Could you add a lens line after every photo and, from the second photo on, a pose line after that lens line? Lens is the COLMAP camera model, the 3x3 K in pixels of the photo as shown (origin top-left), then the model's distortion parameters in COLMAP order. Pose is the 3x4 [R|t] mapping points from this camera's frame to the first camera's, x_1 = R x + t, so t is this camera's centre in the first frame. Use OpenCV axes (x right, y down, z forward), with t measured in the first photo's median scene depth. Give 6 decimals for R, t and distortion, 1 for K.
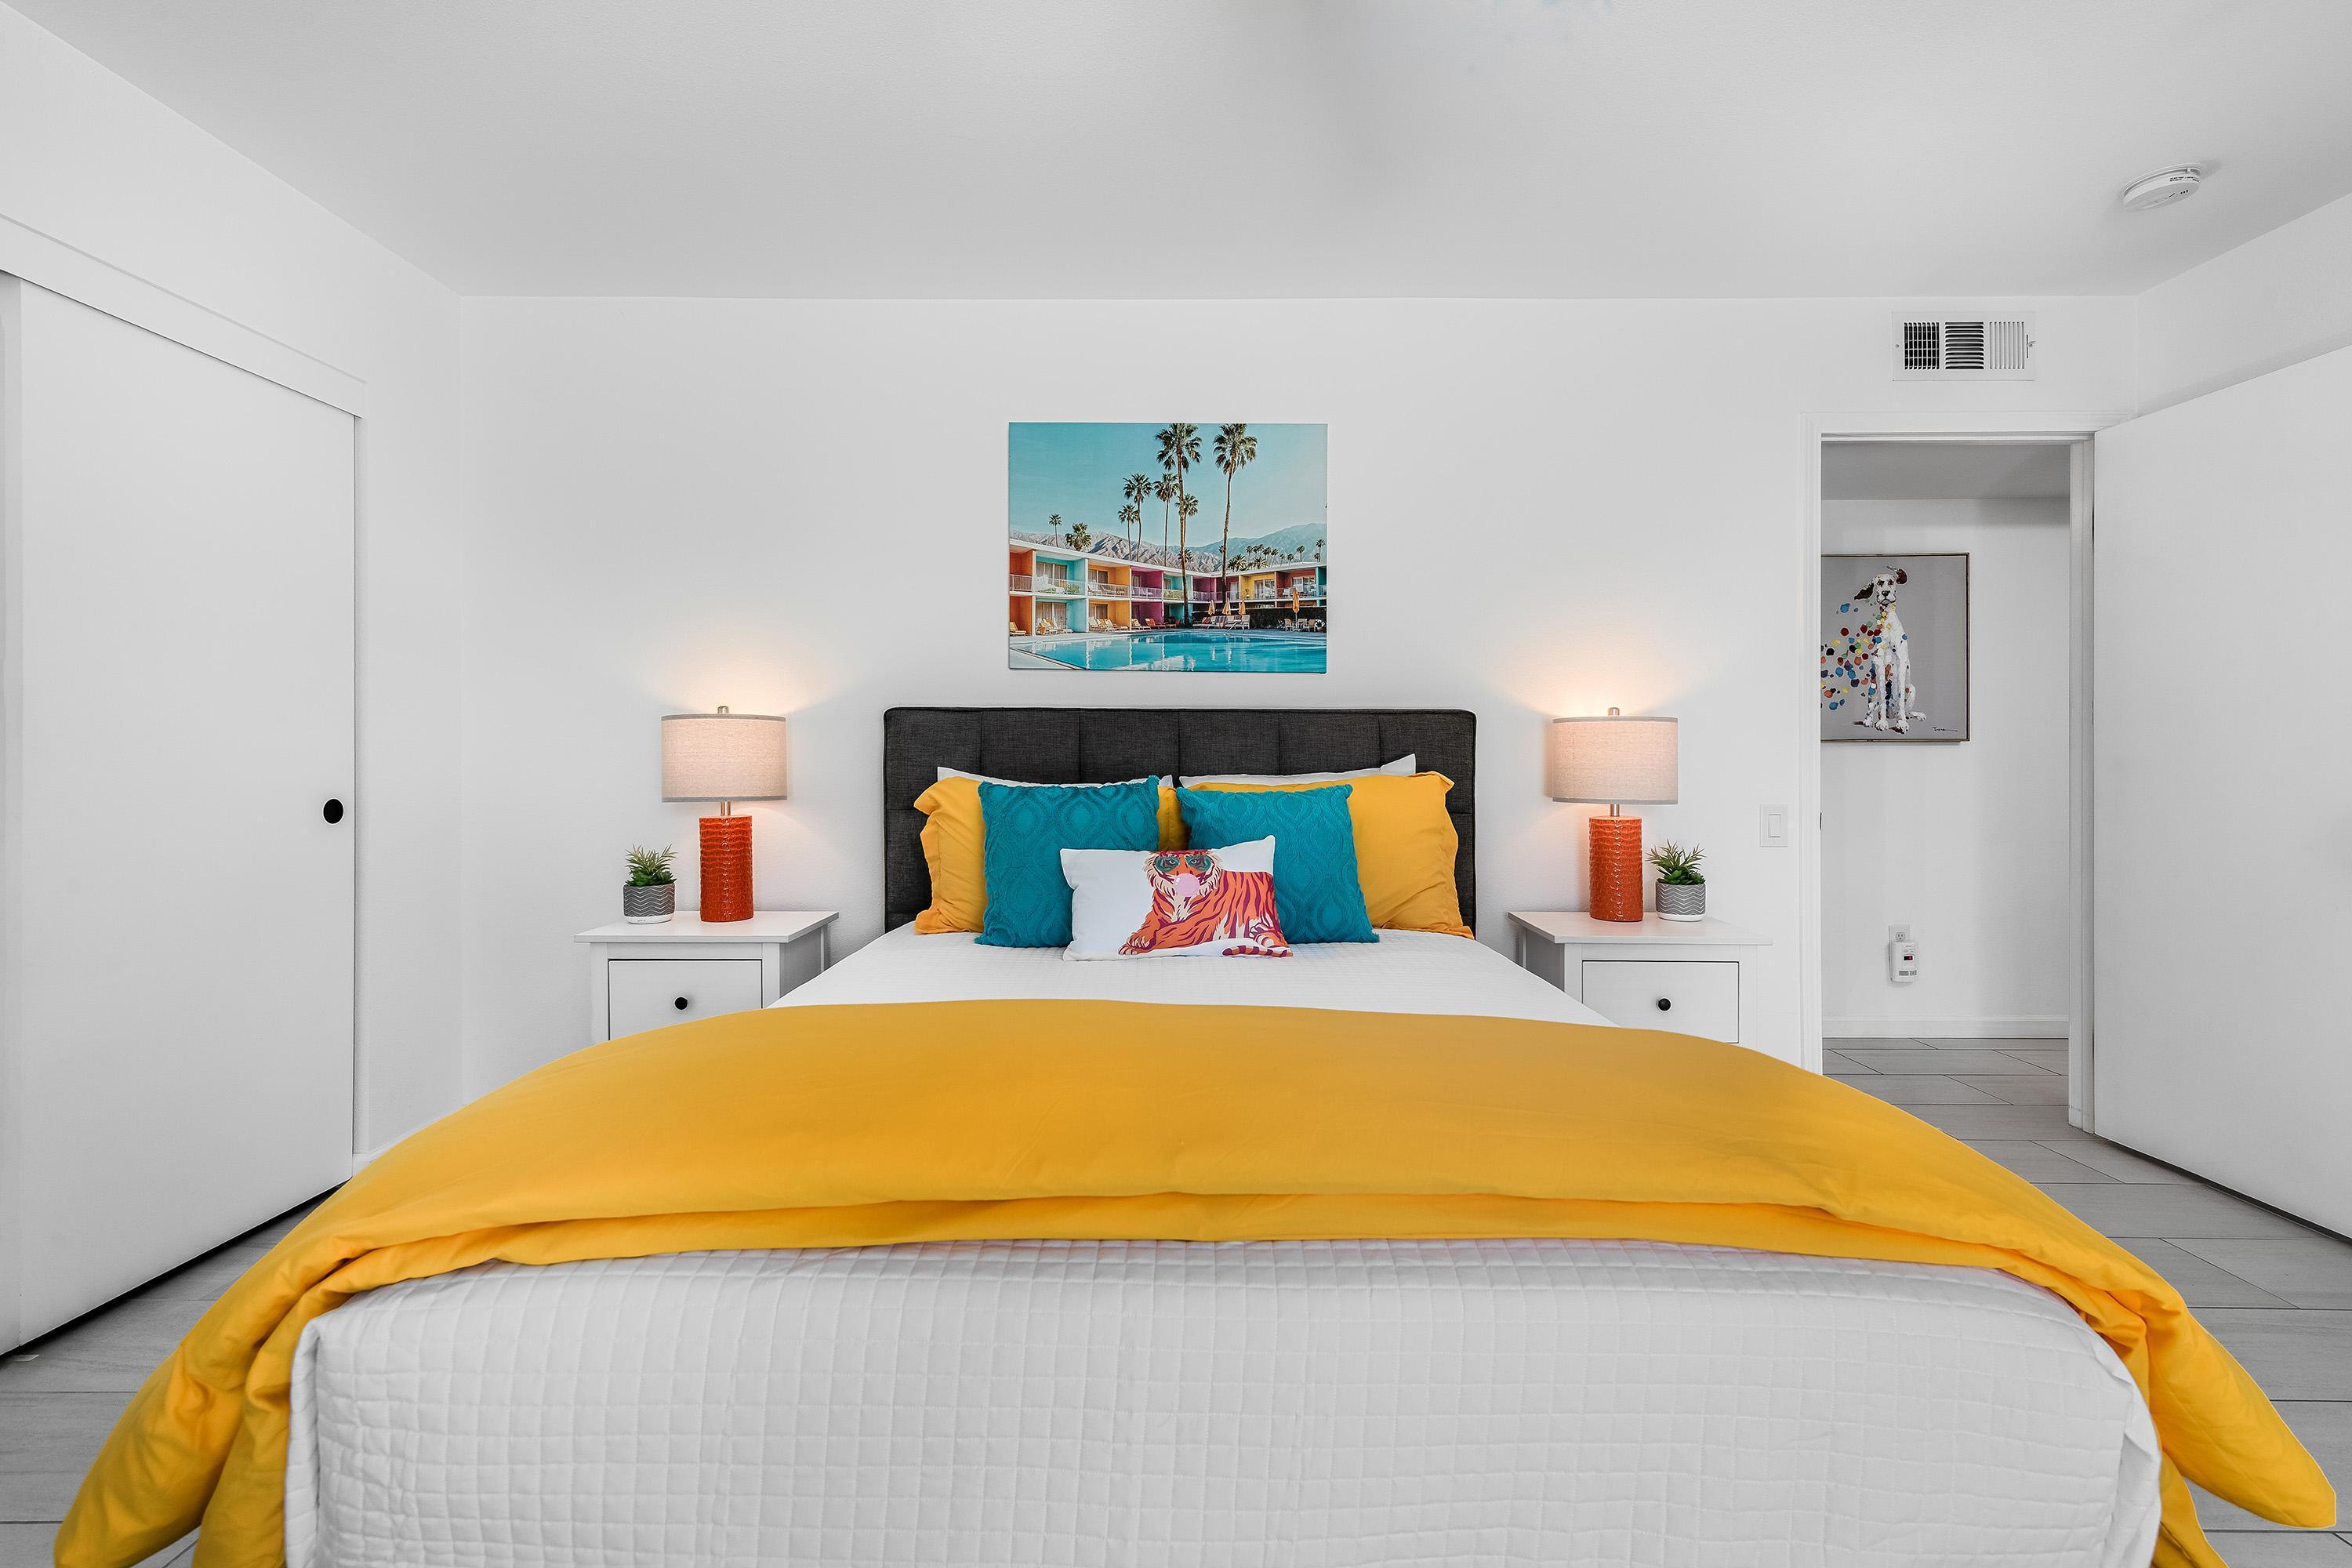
lens RADIAL K [[1069.3, 0, 1096.1], [0, 1069.3, 759.6], [0, 0, 1]] dist [0.022811, -0.000013]
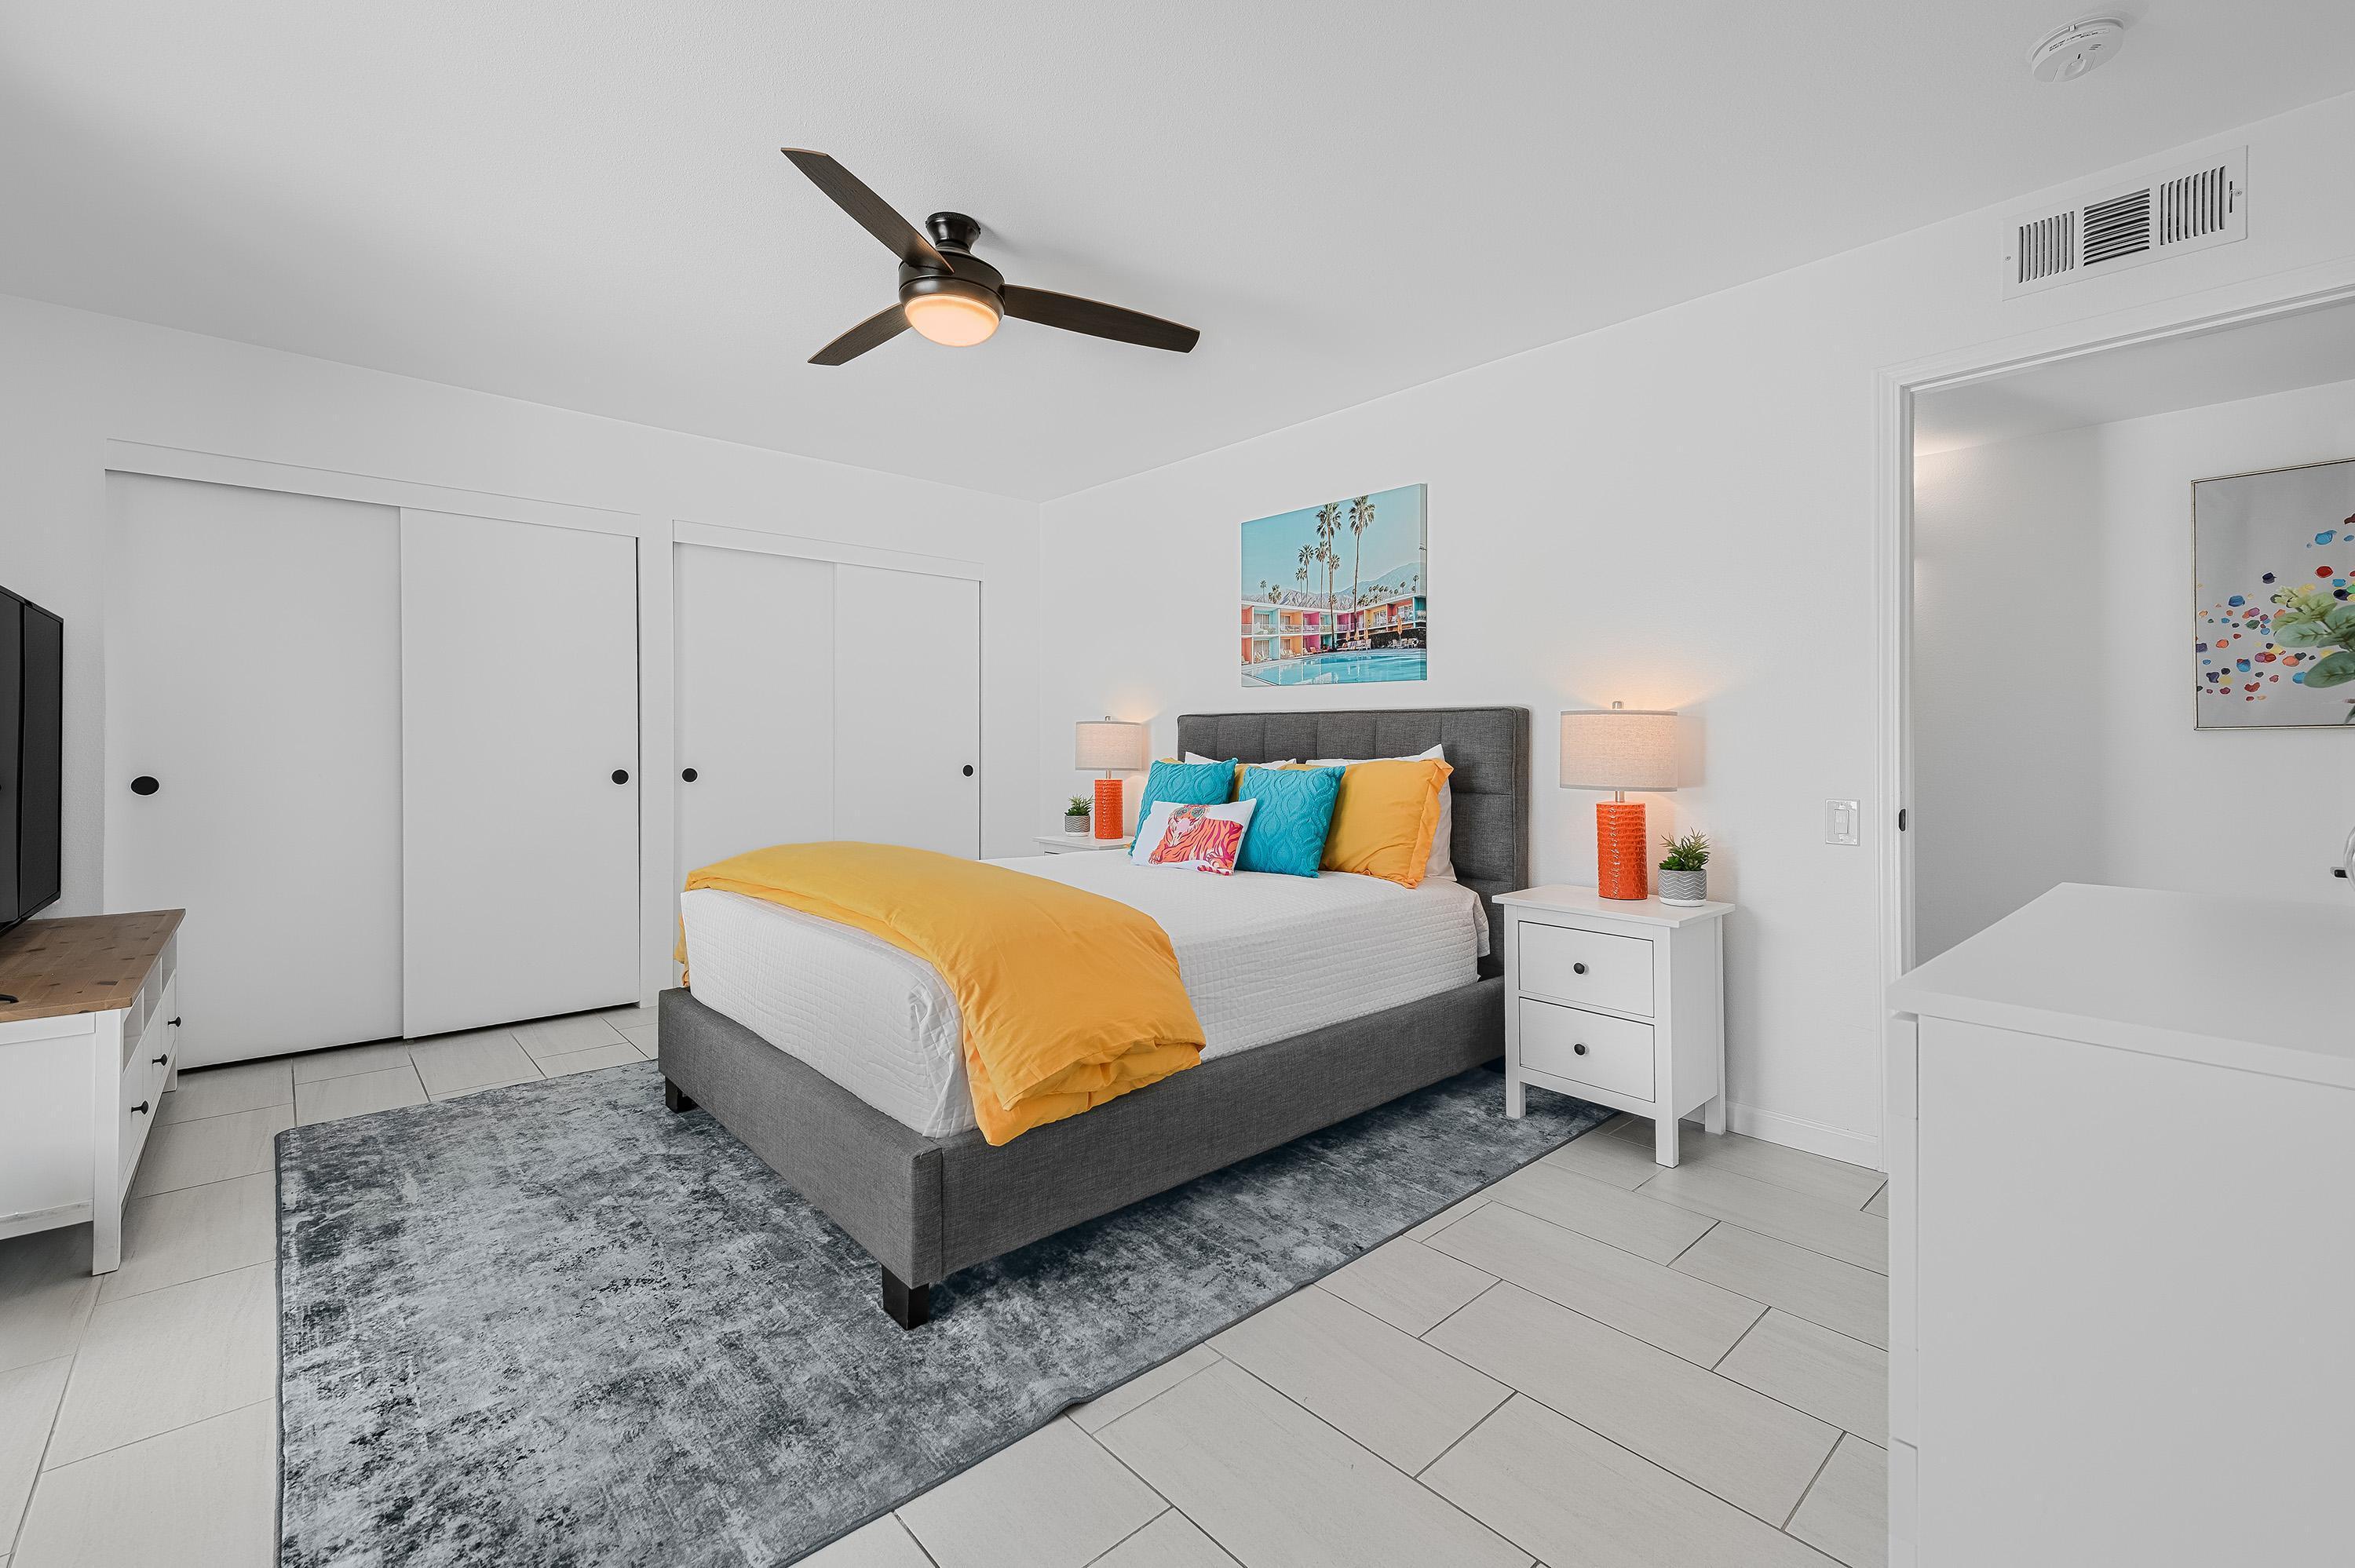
lens RADIAL K [[970.4, 0, 1154.7], [0, 970.4, 757.7], [0, 0, 1]] dist [0.019091, -0.000021]
pose [[0.668580, 0.010930, -0.743560, 0.859674], [-0.006818, 0.999940, 0.008569, 0.003454], [0.743609, -0.000659, 0.668615, -0.001640]]
